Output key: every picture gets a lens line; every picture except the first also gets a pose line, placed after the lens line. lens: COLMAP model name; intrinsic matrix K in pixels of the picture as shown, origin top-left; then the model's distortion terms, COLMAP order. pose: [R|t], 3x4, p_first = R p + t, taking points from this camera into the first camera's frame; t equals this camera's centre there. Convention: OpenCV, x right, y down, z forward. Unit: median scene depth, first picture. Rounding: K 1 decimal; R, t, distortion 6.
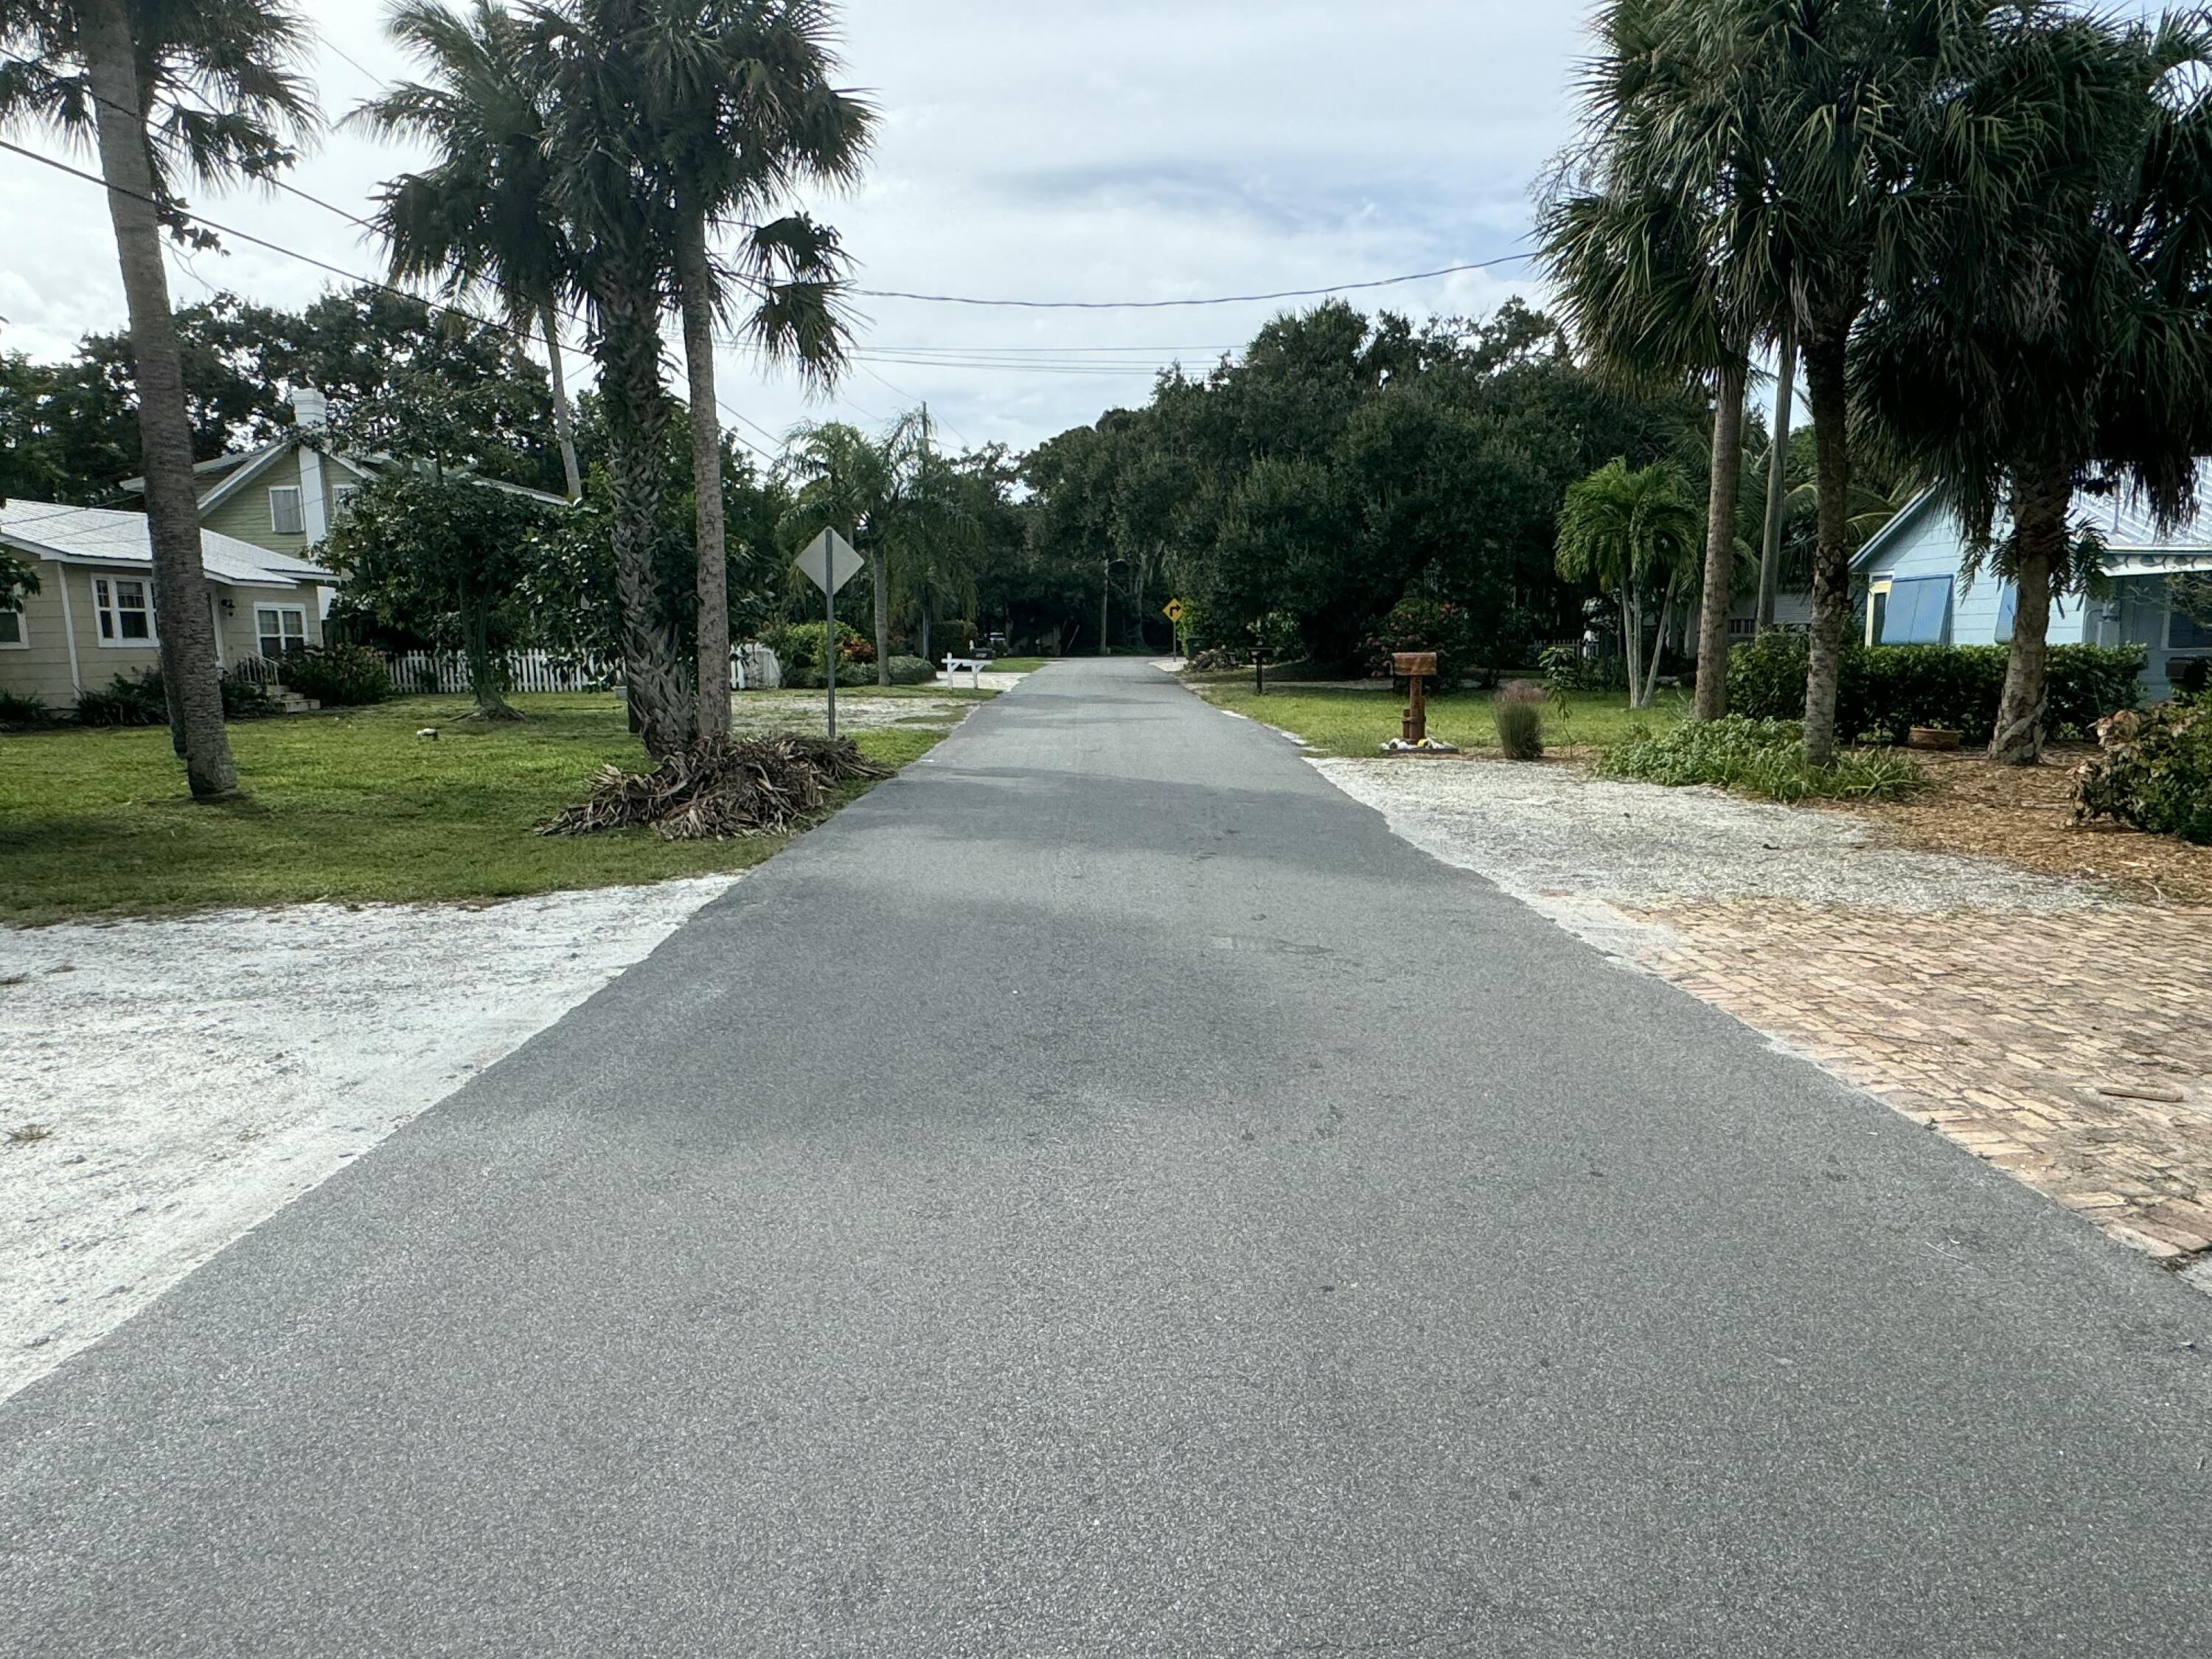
lens RADIAL K [[1407.6, 0, 1110.1], [0, 1407.6, 829.0], [0, 0, 1]] dist [0.018836, 0.000540]
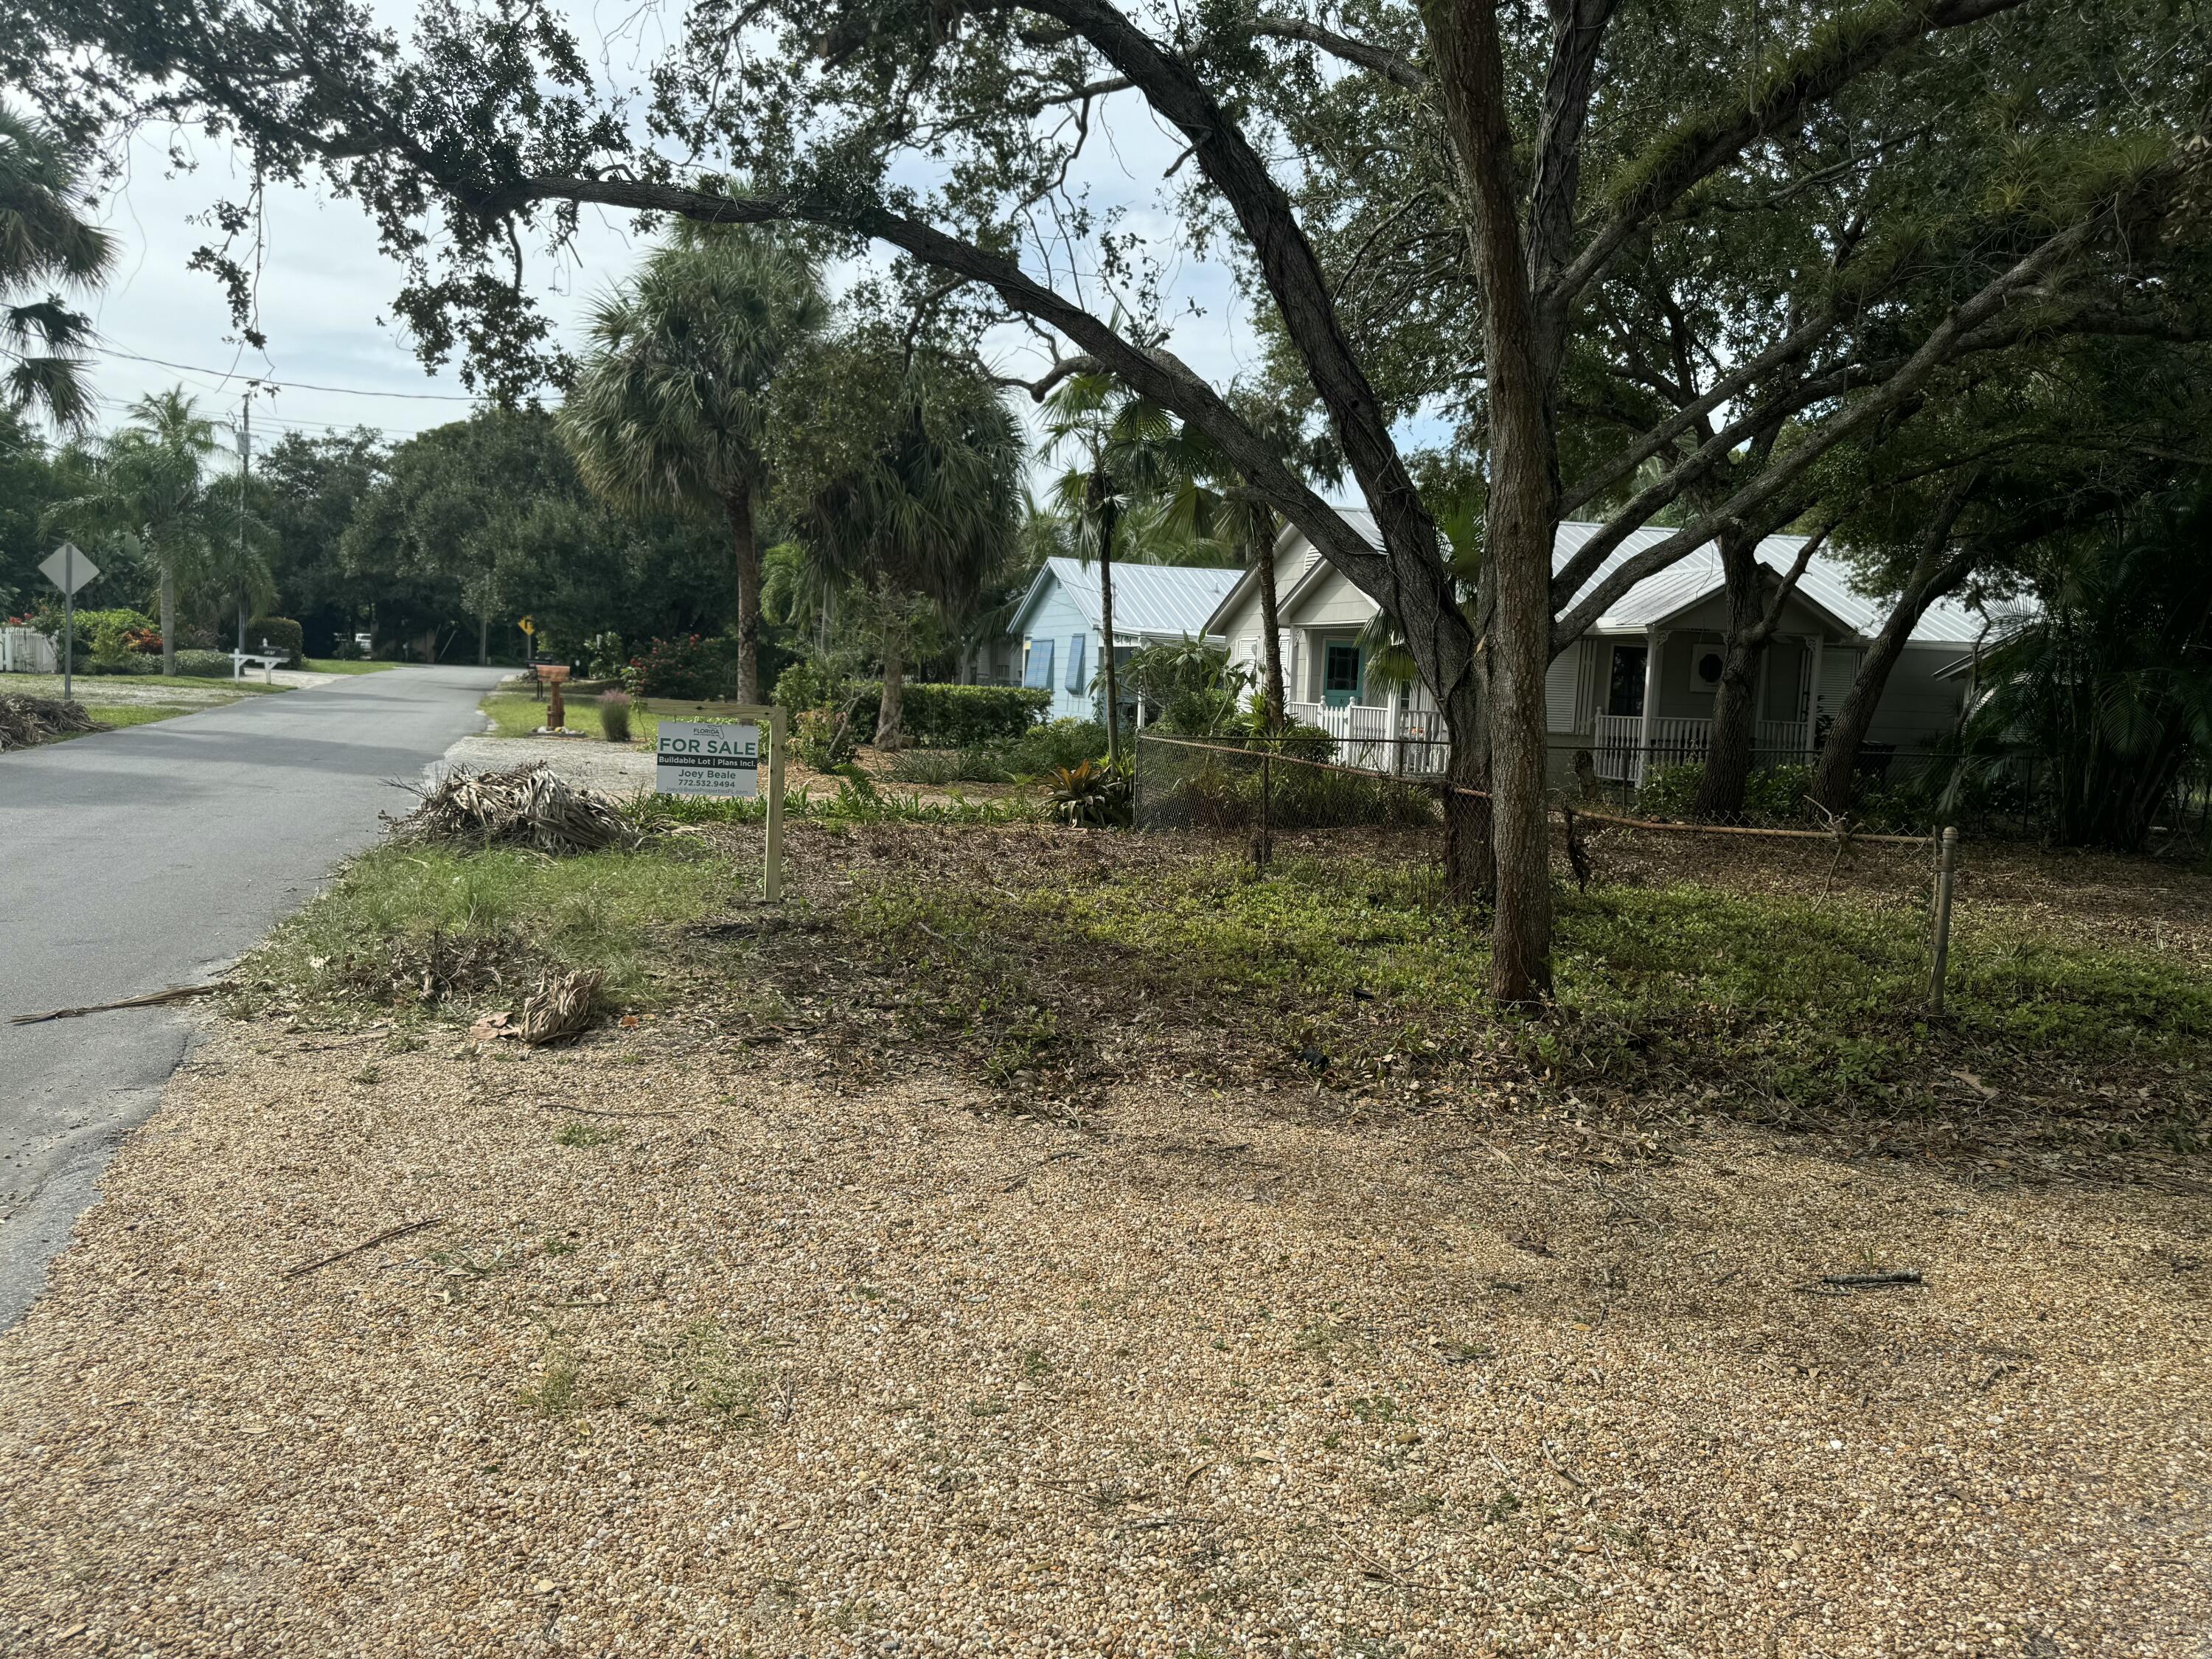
lens RADIAL K [[1568.2, 0, 1120.5], [0, 1568.2, 831.9], [0, 0, 1]] dist [0.056899, -0.063509]
pose [[0.942256, 0.022536, 0.334134, 0.113360], [-0.012296, 0.999389, -0.032730, 0.043656], [-0.334667, 0.026732, 0.941957, -0.342752]]
